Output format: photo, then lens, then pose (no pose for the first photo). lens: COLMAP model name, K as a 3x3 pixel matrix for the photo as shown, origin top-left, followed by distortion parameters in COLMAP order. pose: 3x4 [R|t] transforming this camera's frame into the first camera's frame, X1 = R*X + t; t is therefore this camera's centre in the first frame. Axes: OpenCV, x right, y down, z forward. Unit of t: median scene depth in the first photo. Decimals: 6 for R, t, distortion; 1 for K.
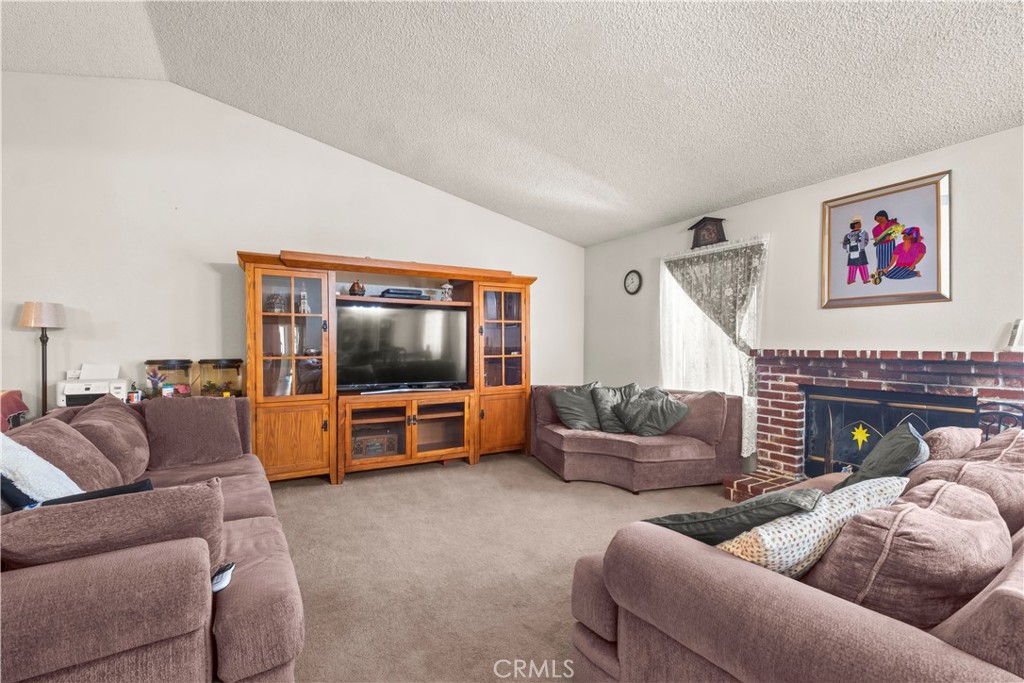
lens RADIAL K [[453.5, 0, 516.1], [0, 453.5, 350.3], [0, 0, 1]] dist [0.005703, -0.004496]
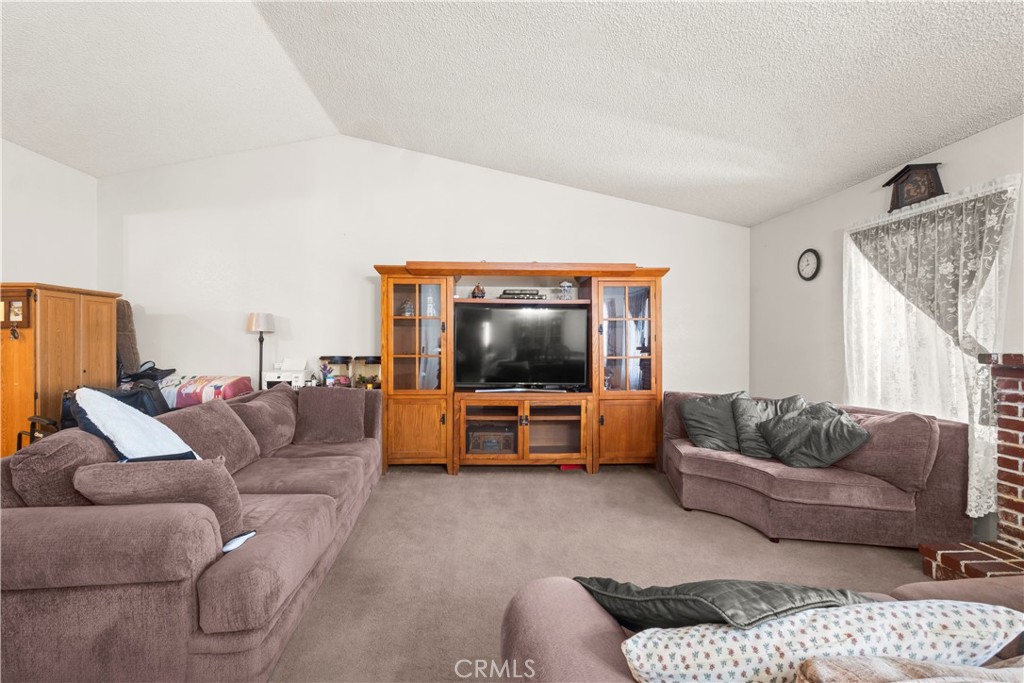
lens RADIAL K [[453.5, 0, 502.2], [0, 453.5, 340.3], [0, 0, 1]] dist [0.005703, -0.004496]
pose [[0.888283, -0.001296, -0.459295, 0.204888], [-0.008199, 0.999792, -0.018678, -0.003184], [0.459224, 0.020357, 0.888087, 0.100952]]
